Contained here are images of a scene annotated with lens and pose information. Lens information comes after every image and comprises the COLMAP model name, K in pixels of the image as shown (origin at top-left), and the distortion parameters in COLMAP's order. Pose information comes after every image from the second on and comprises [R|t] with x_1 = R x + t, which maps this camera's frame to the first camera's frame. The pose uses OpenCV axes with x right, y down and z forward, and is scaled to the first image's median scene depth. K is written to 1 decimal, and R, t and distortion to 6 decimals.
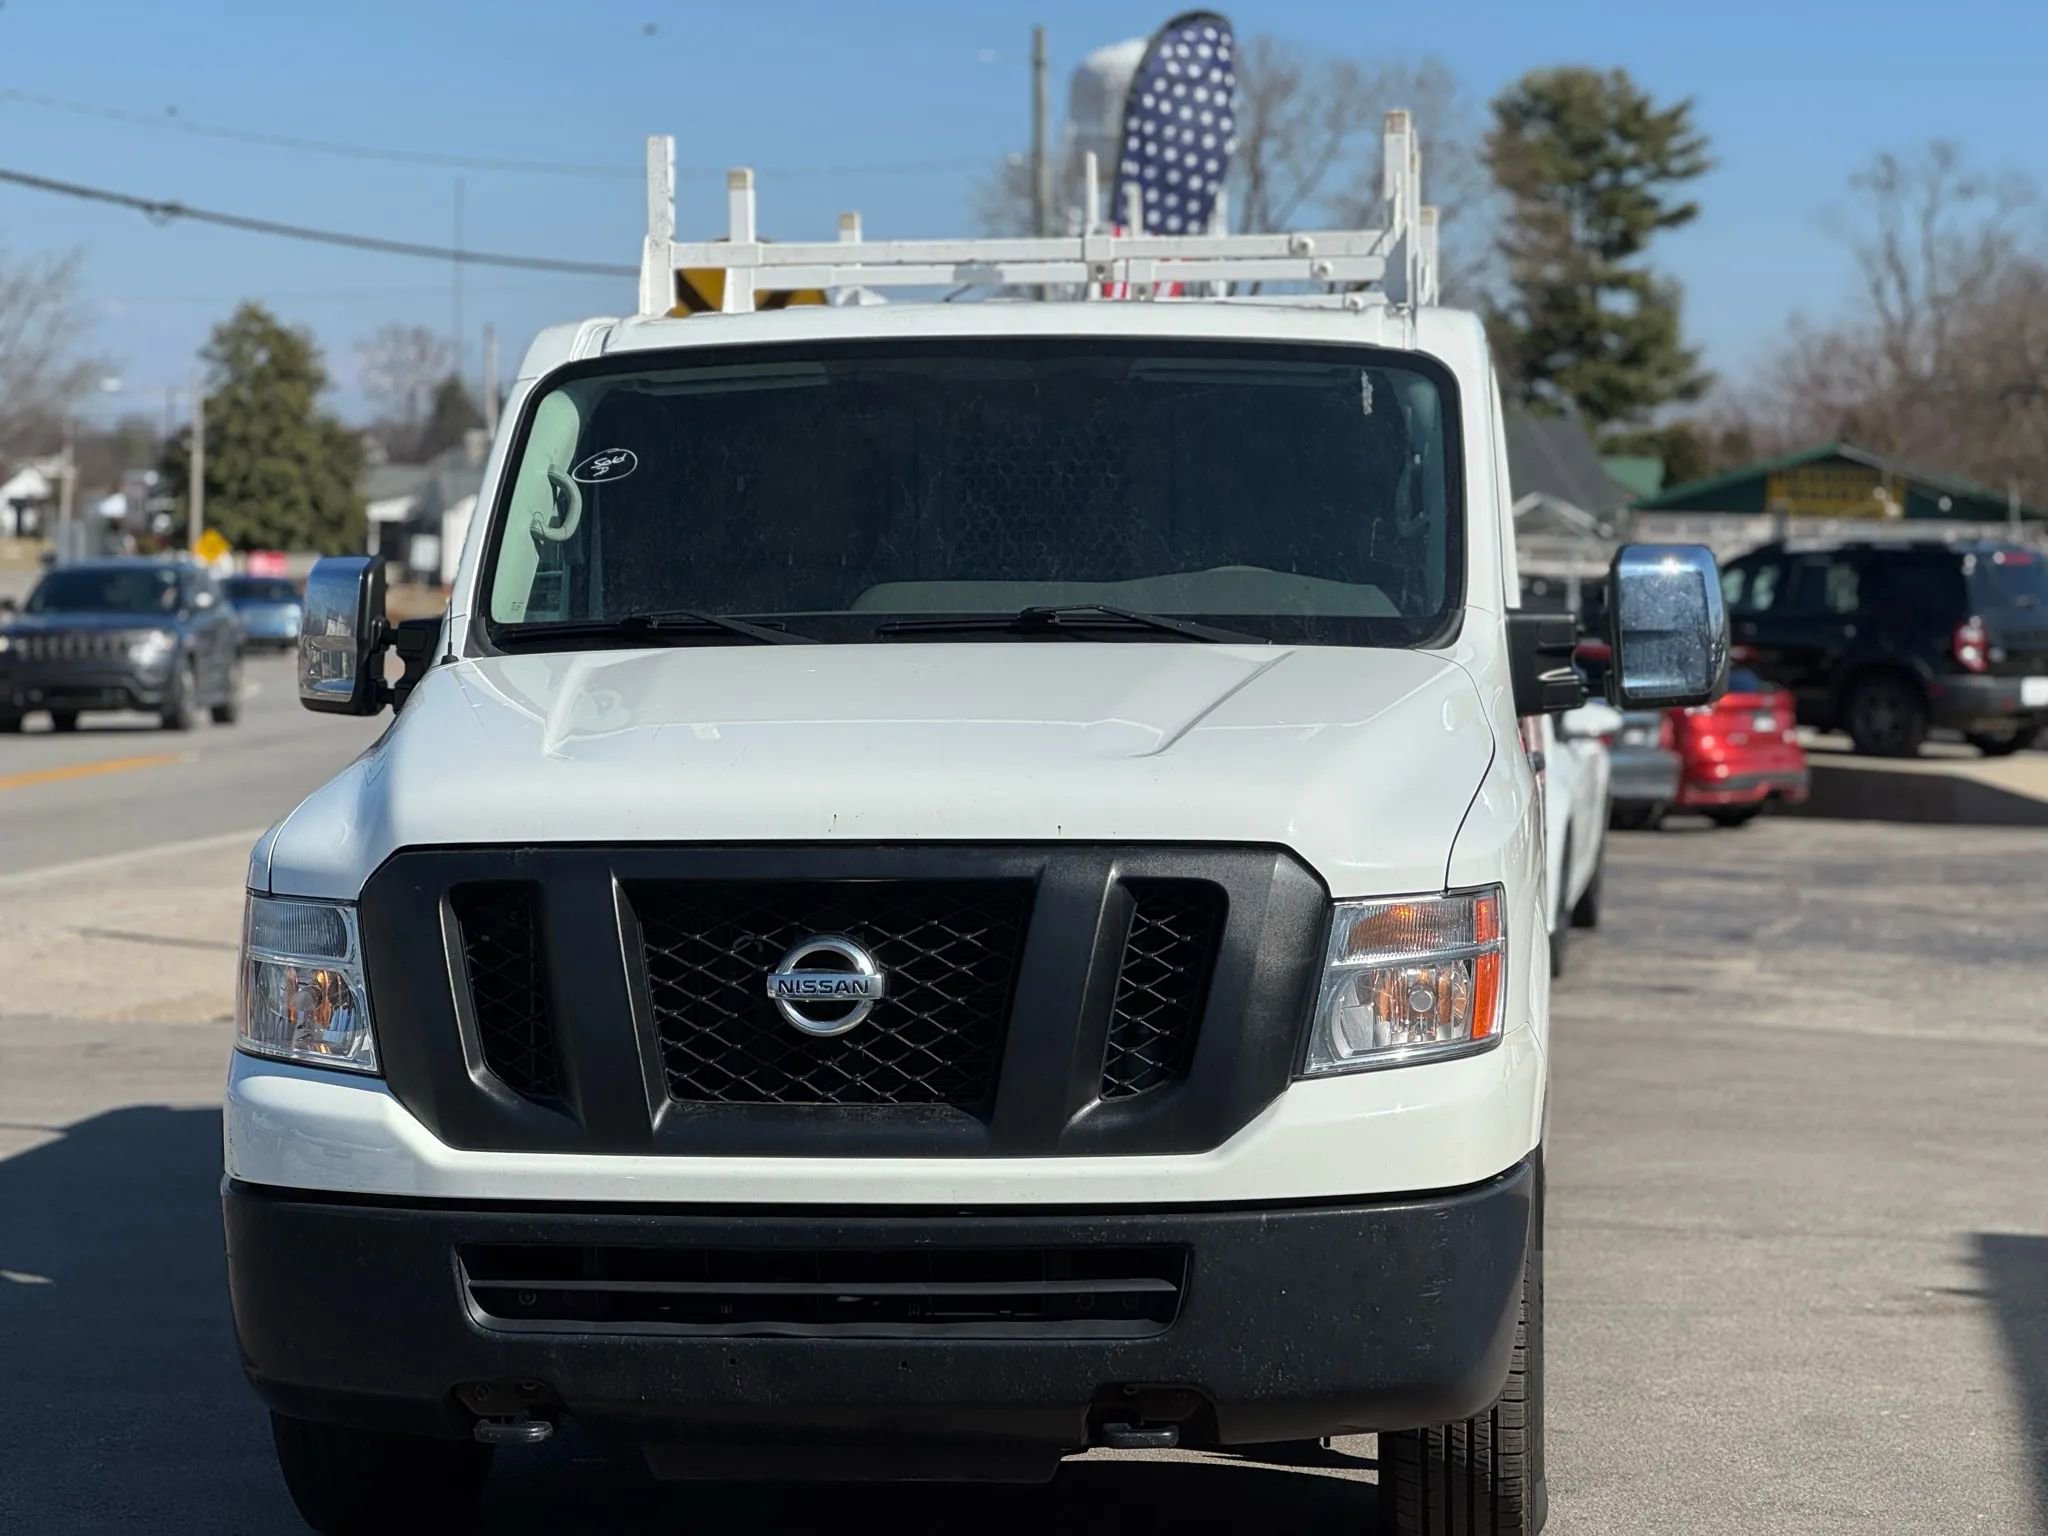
lens RADIAL K [[4512.7, 0, 1034.4], [0, 4512.7, 773.5], [0, 0, 1]] dist [0.239149, 0.000000]
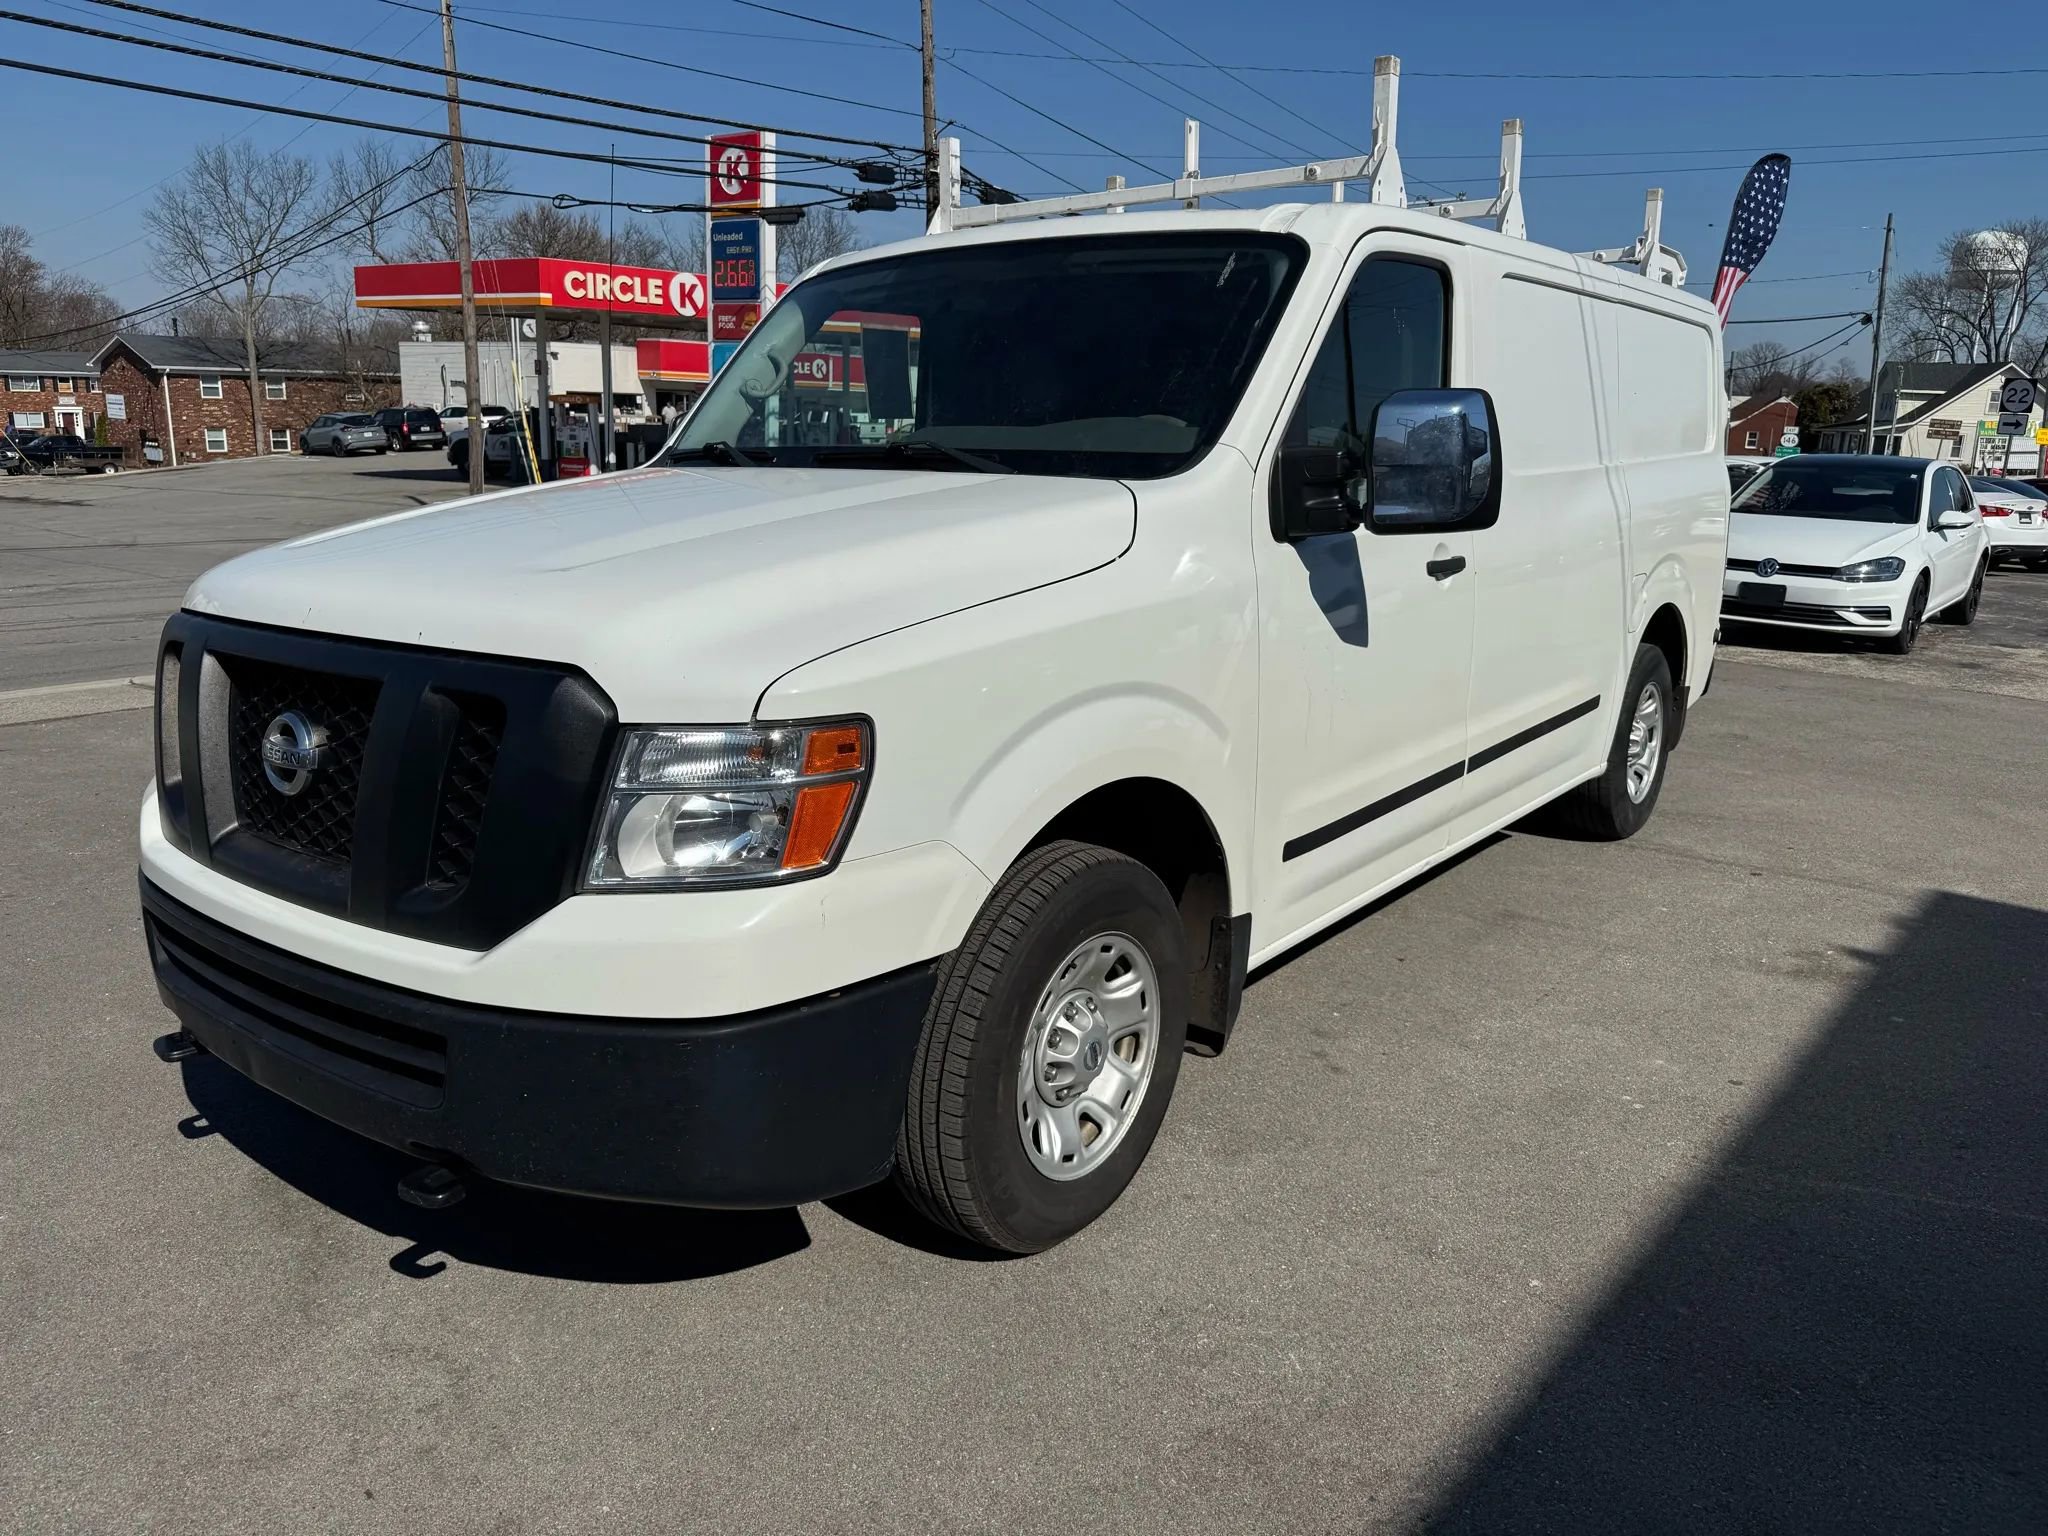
lens RADIAL K [[1446.1, 0, 1023.4], [0, 1446.1, 764.4], [0, 0, 1]] dist [0.023249, -0.030142]
pose [[0.856314, 0.120173, -0.502279, 0.149898], [-0.031661, 0.982937, 0.181196, -0.012102], [0.515484, -0.139258, 0.845508, 0.374905]]
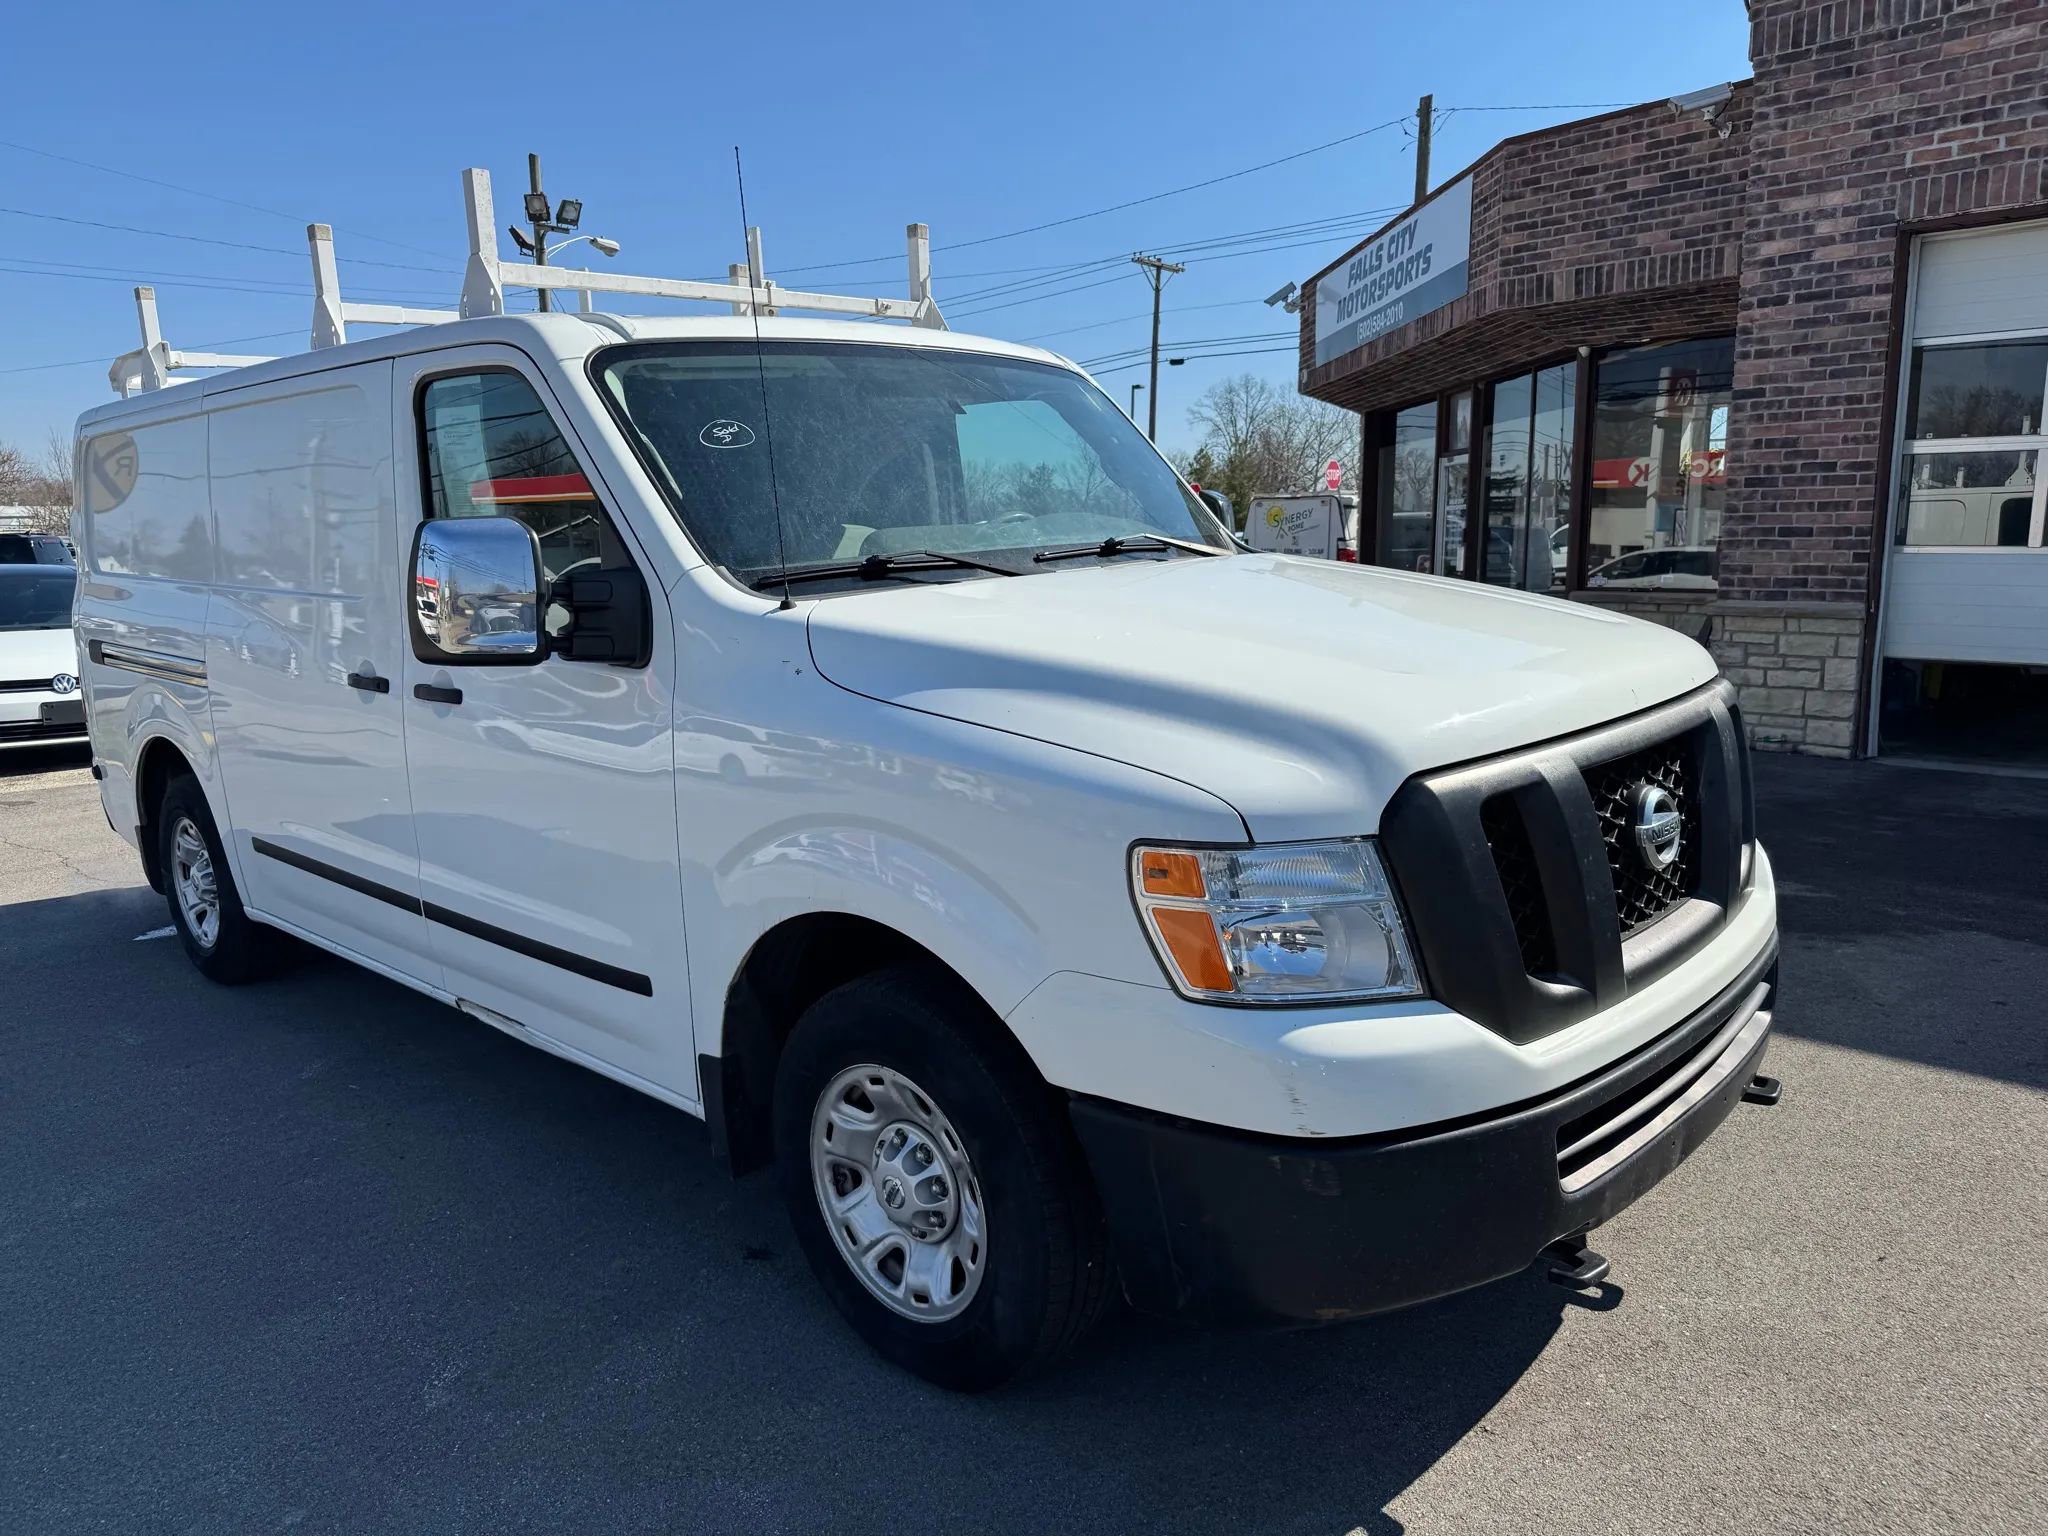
lens RADIAL K [[1446.1, 0, 1014.1], [0, 1446.1, 780.1], [0, 0, 1]] dist [0.023249, -0.030142]
pose [[0.606296, -0.168499, 0.777183, -0.222202], [0.073150, 0.984968, 0.156483, -0.019712], [-0.791868, -0.038024, 0.609508, 0.433326]]
